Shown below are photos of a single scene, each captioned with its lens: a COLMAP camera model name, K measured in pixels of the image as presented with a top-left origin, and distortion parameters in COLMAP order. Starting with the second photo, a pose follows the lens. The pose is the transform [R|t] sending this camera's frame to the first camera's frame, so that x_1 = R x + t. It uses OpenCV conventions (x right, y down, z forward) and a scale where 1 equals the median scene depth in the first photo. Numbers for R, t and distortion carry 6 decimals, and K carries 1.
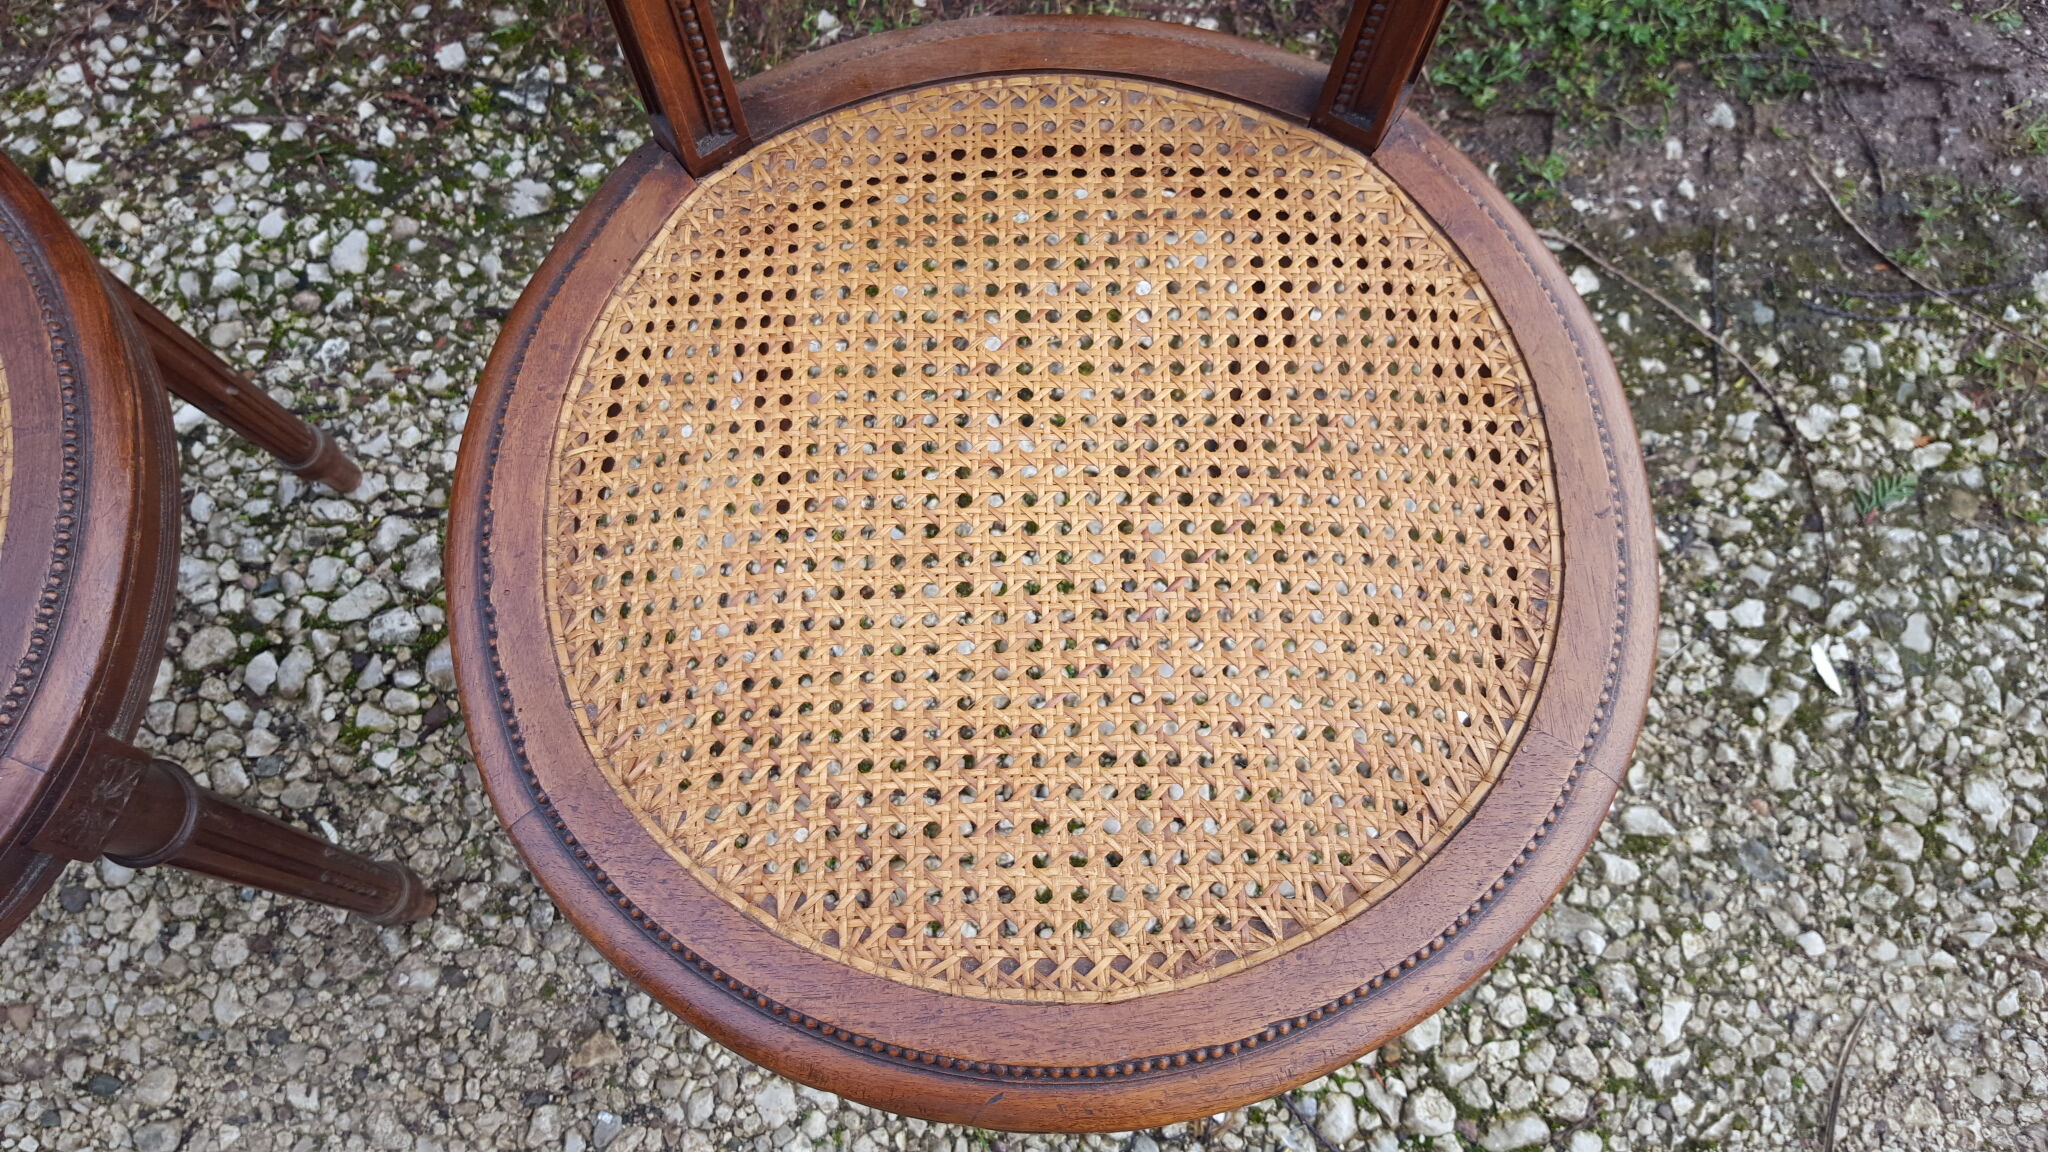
lens RADIAL K [[1557.3, 0, 976.8], [0, 1557.3, 530.5], [0, 0, 1]] dist [0.069540, -0.140006]
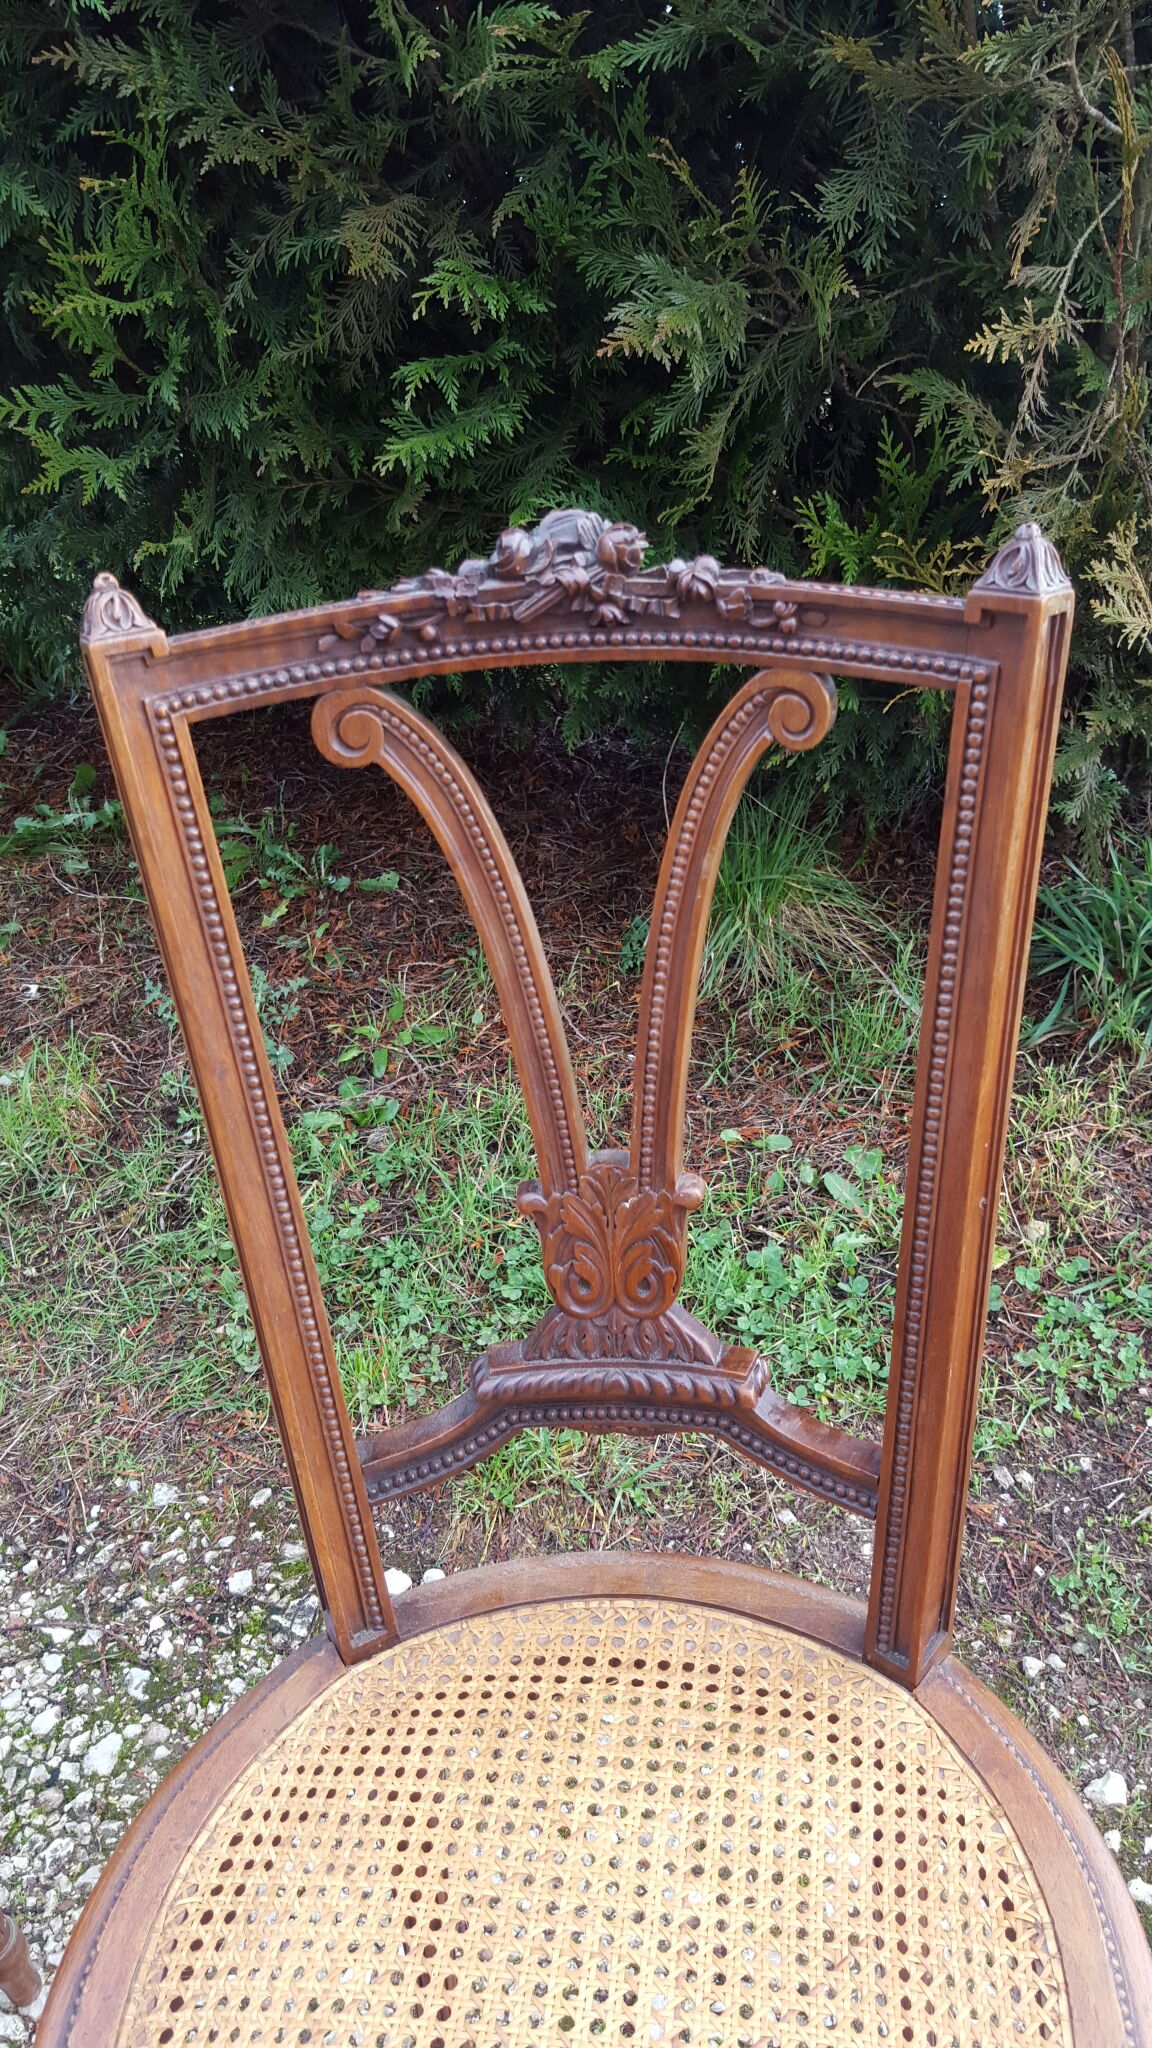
lens RADIAL K [[1527.1, 0, 597.9], [0, 1527.1, 996.9], [0, 0, 1]] dist [0.067421, -0.112426]
pose [[0.987981, 0.012275, -0.154088, 0.102399], [-0.107960, 0.768221, -0.631015, 0.059236], [0.110628, 0.640067, 0.760313, -0.117300]]
